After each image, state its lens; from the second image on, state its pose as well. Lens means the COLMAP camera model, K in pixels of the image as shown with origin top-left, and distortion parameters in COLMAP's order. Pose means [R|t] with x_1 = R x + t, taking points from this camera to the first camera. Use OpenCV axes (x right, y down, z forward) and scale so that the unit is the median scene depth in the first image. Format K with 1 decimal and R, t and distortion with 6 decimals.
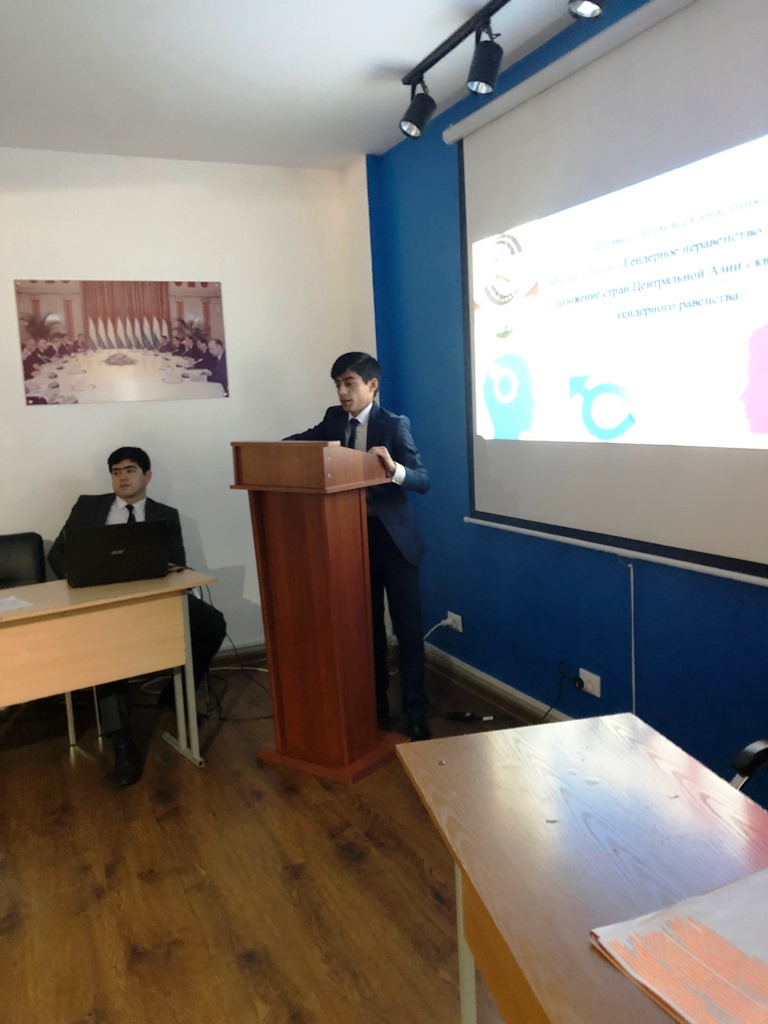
lens RADIAL K [[838.8, 0, 384.0], [0, 838.8, 512.0], [0, 0, 1]] dist [0.004334, -0.005075]
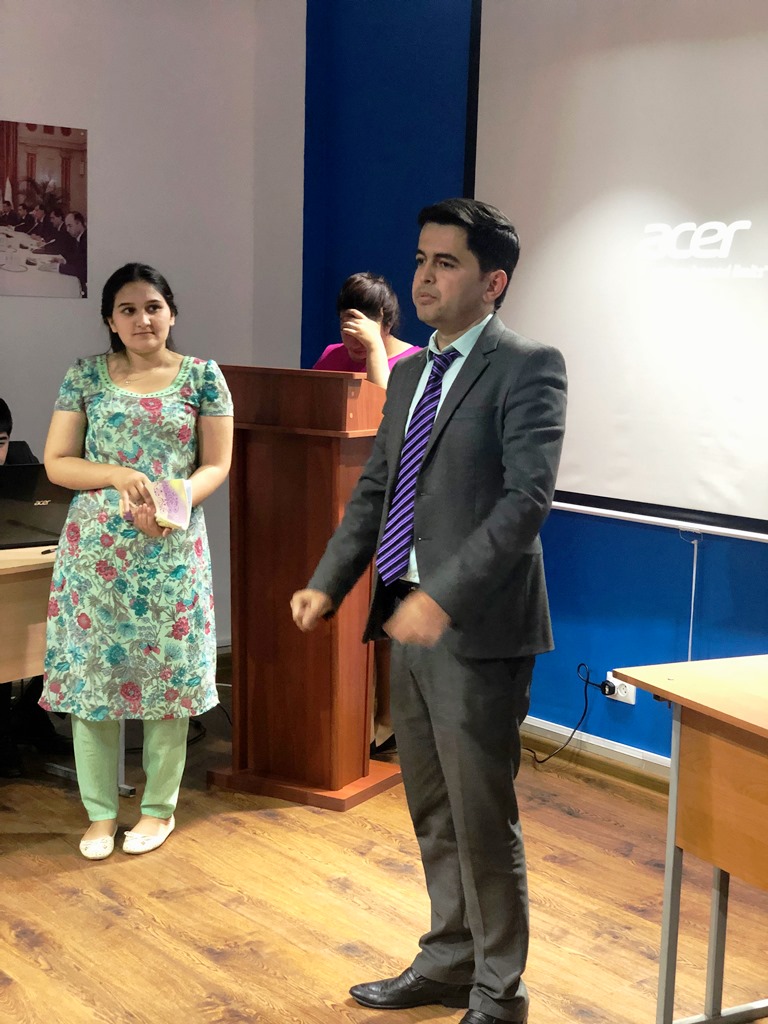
lens RADIAL K [[1546.4, 0, 365.9], [0, 1546.4, 524.0], [0, 0, 1]] dist [0.035806, 0.166202]
pose [[0.965137, 0.040896, 0.258531, -0.310944], [-0.041741, 0.999126, -0.002221, 0.044678], [-0.258396, -0.008648, 0.966000, -0.310846]]
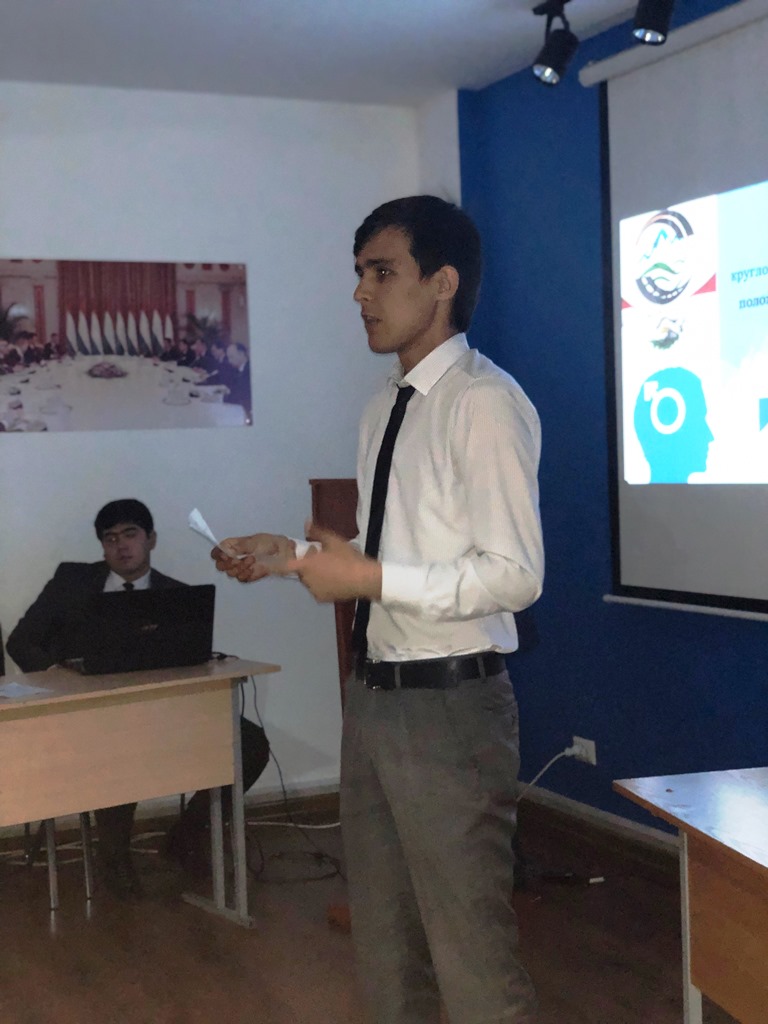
lens RADIAL K [[1546.4, 0, 365.9], [0, 1546.4, 524.0], [0, 0, 1]] dist [0.035806, 0.166202]
pose [[0.999921, 0.011556, 0.004904, -0.105707], [-0.011093, 0.996249, -0.085821, 0.057231], [-0.005877, 0.085759, 0.996299, -0.291269]]
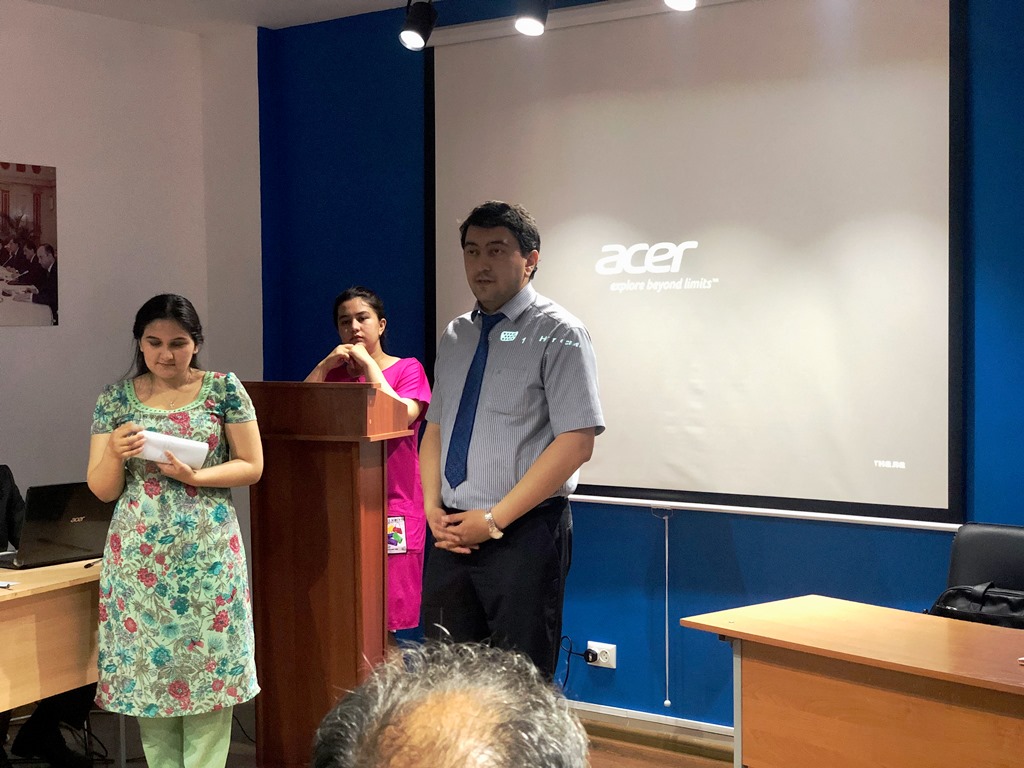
lens RADIAL K [[1546.4, 0, 512.0], [0, 1546.4, 384.0], [0, 0, 1]] dist [0.035806, 0.166202]
pose [[0.879557, 0.027657, 0.474989, -0.514333], [0.025597, 0.994113, -0.105284, 0.066795], [-0.475104, 0.104762, 0.873671, -0.360700]]
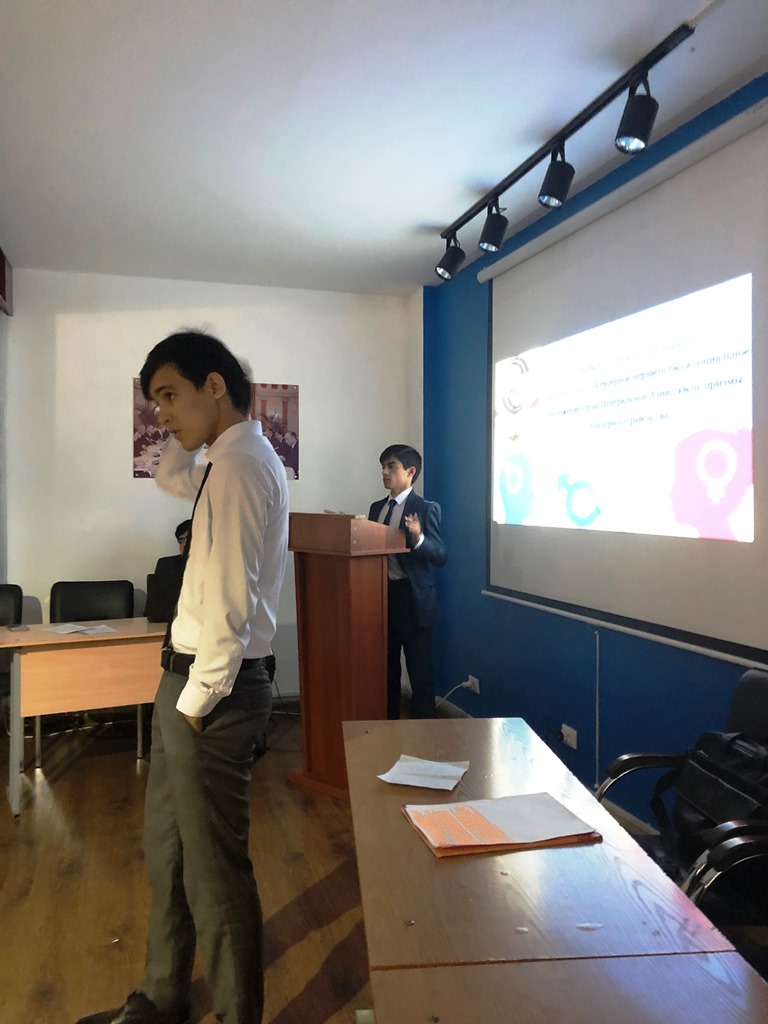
lens RADIAL K [[841.9, 0, 384.0], [0, 841.9, 512.0], [0, 0, 1]] dist [0.128816, -0.336815]
pose [[0.990510, 0.053671, -0.126531, 0.097305], [-0.067531, 0.991862, -0.107928, 0.032074], [0.119709, 0.115448, 0.986074, -0.175464]]
